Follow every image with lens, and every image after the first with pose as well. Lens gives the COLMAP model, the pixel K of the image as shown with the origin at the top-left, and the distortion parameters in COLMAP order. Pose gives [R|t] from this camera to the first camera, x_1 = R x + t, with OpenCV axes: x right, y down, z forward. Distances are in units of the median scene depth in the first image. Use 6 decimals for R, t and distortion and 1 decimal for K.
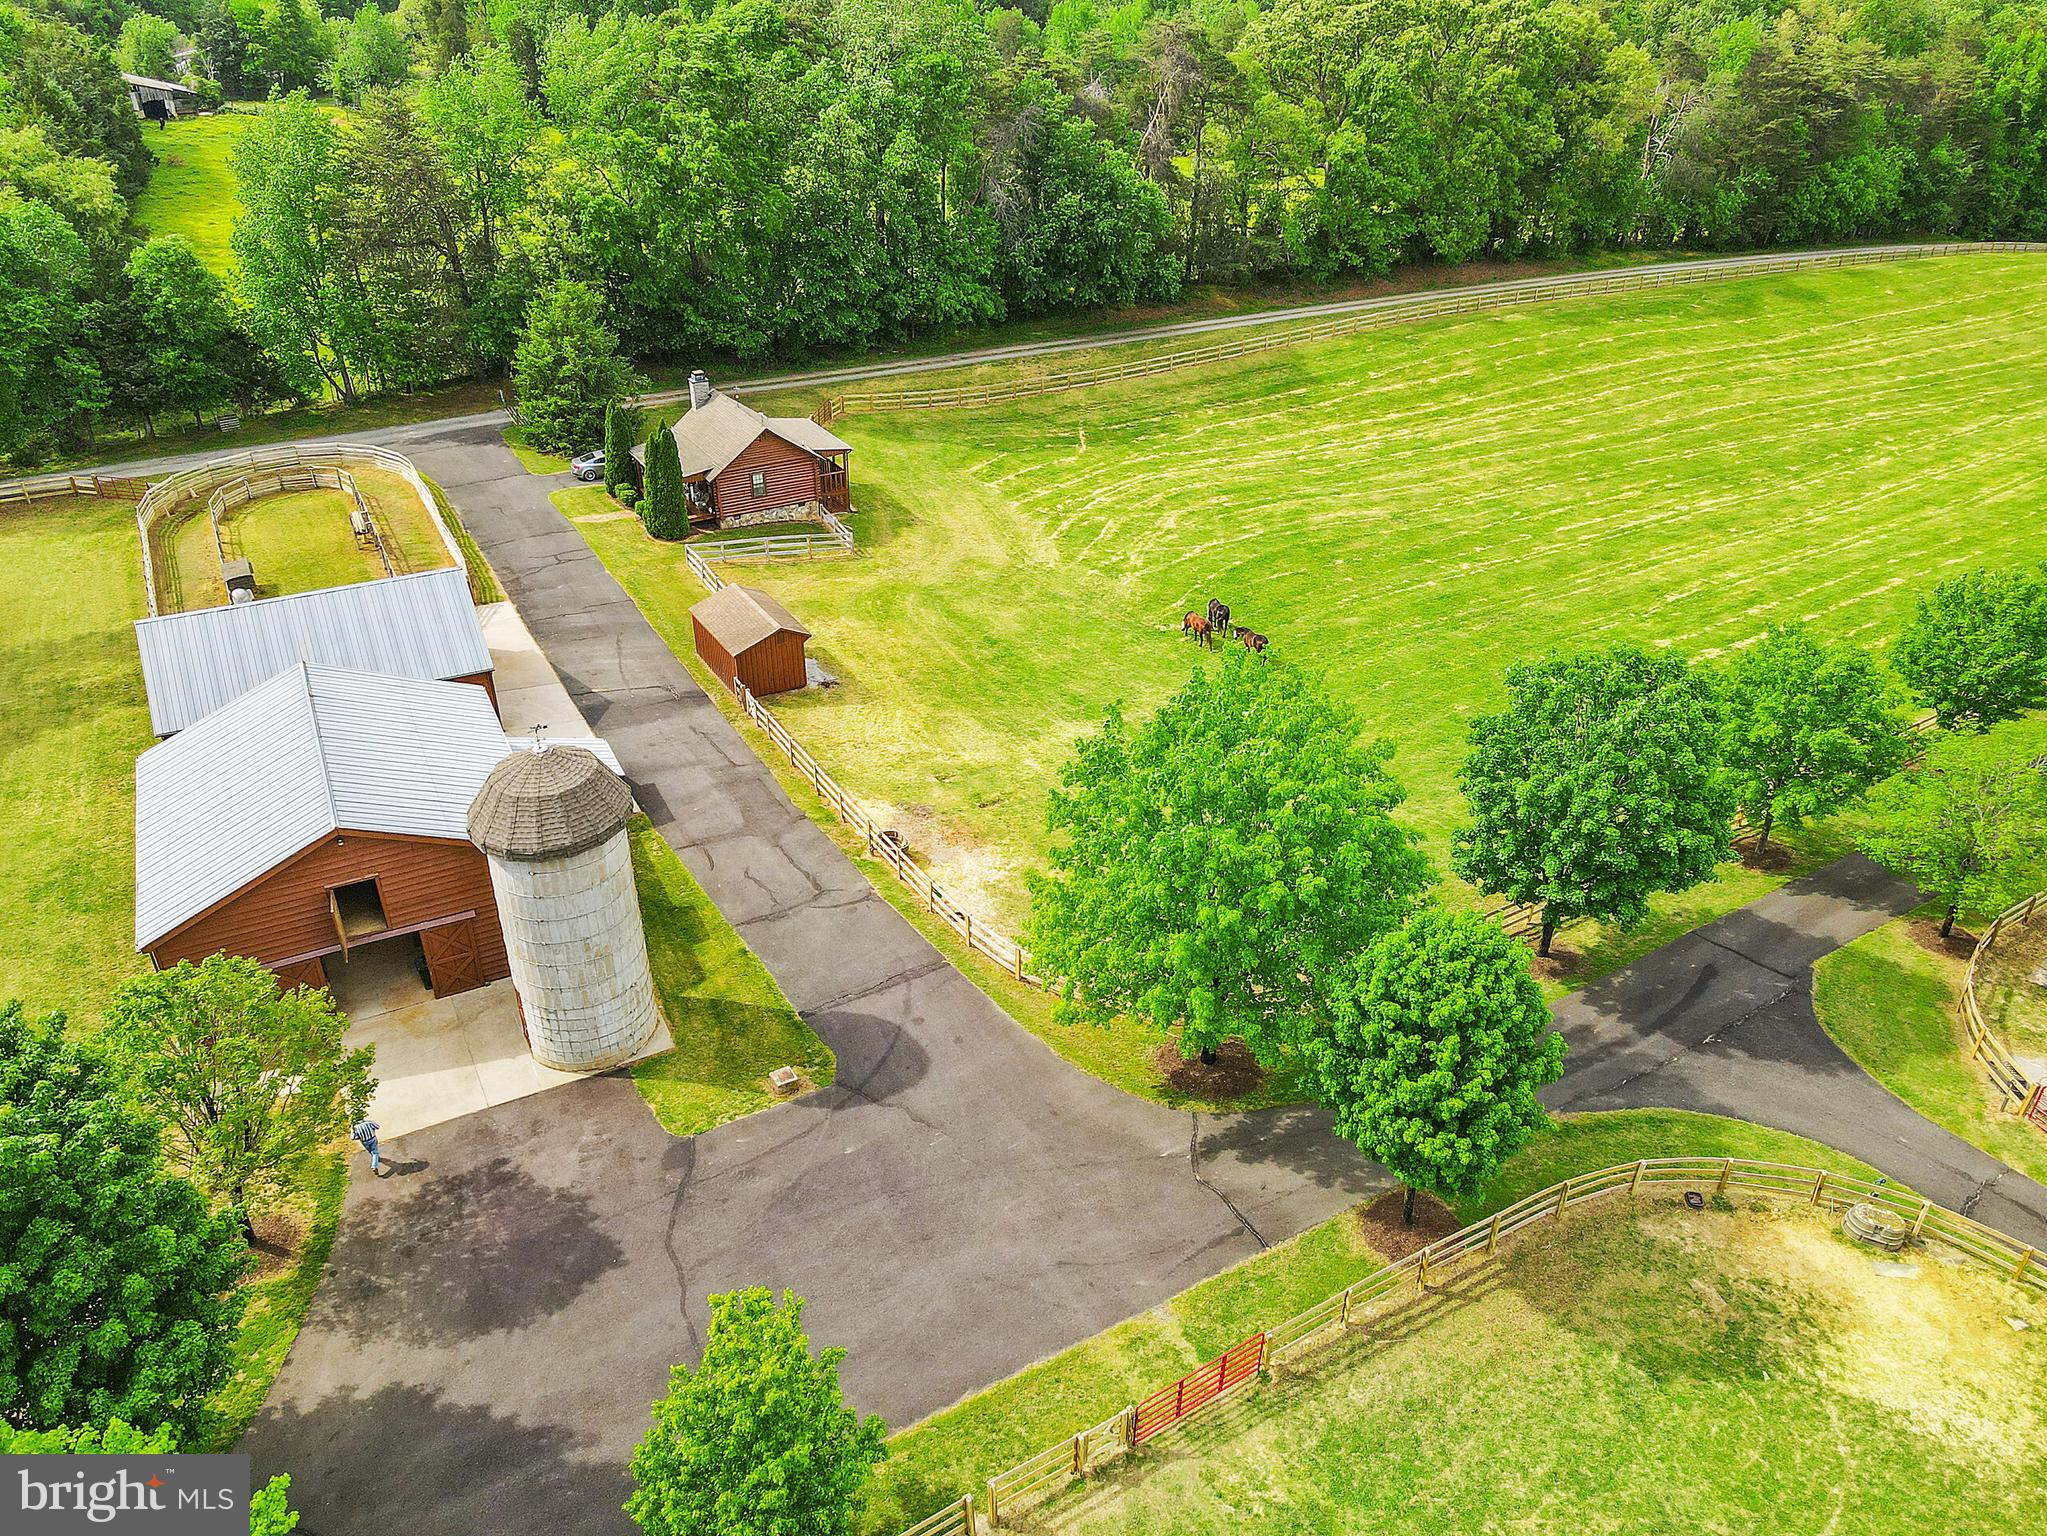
lens RADIAL K [[1505.1, 0, 1023.5], [0, 1505.1, 768.0], [0, 0, 1]] dist [0.021137, 0.003529]
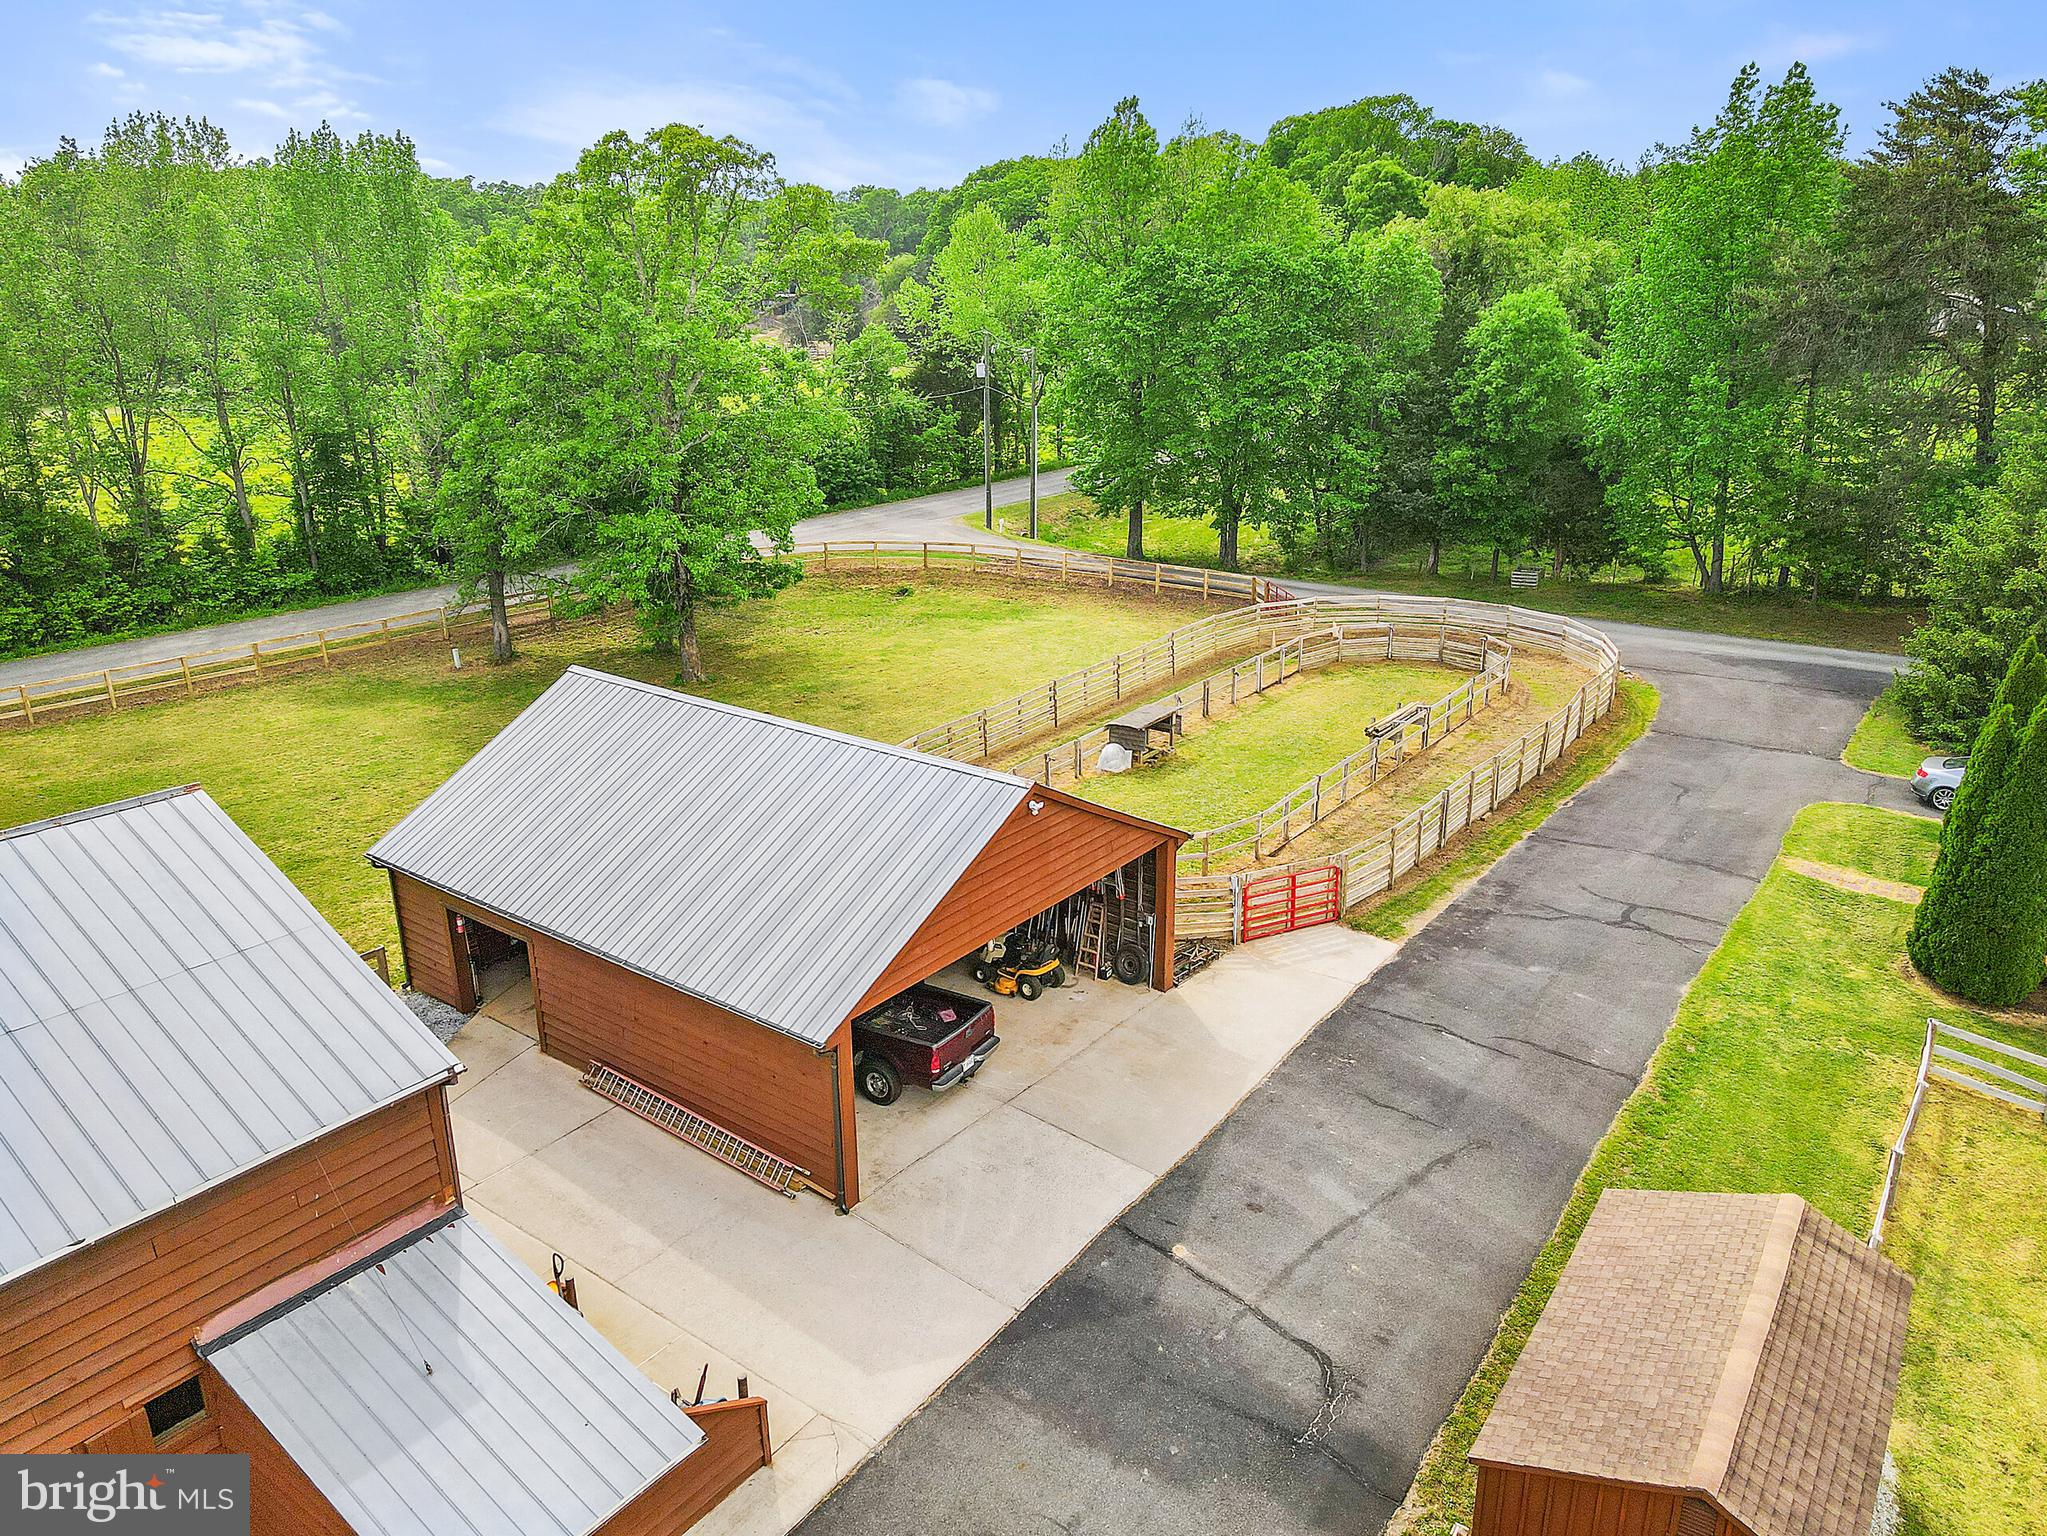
lens RADIAL K [[1505.1, 0, 1023.5], [0, 1505.1, 768.0], [0, 0, 1]] dist [0.021137, 0.003529]
pose [[0.447712, 0.300947, -0.842012, -0.028832], [-0.445208, 0.891668, 0.081971, -0.103742], [0.775464, 0.338171, 0.533194, 0.482923]]
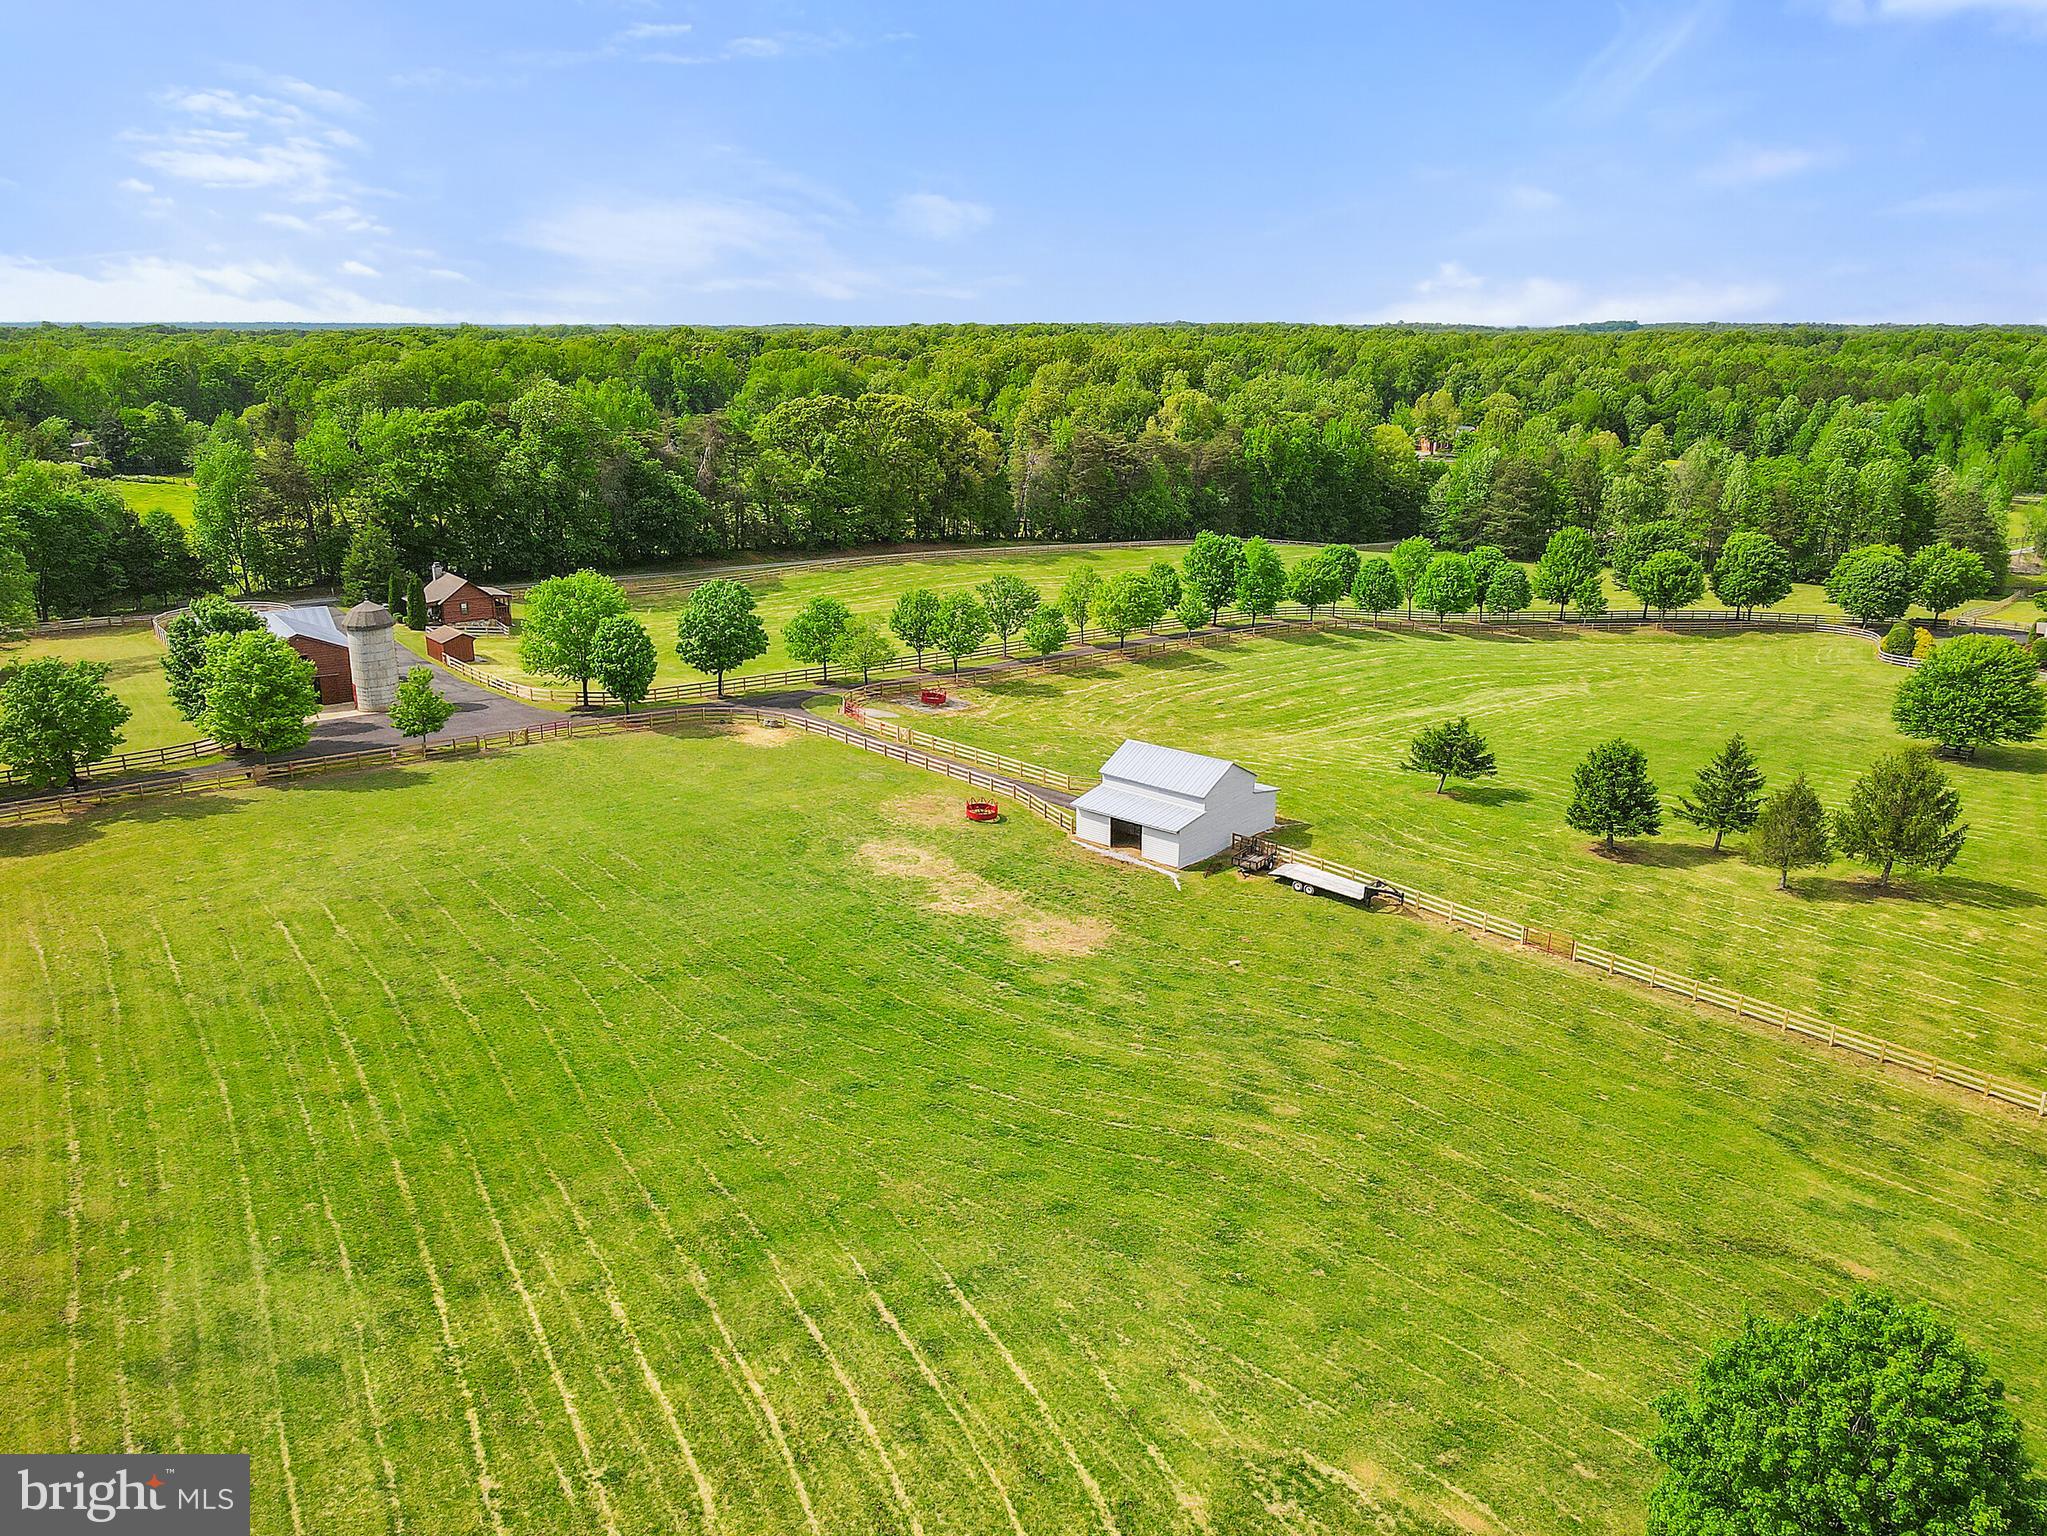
lens RADIAL K [[1505.1, 0, 1023.5], [0, 1505.1, 768.0], [0, 0, 1]] dist [0.021137, 0.003529]
pose [[0.989927, -0.034012, 0.137432, 0.261487], [0.065724, 0.970178, -0.233311, 0.496363], [-0.125398, 0.239994, 0.962641, -0.938536]]
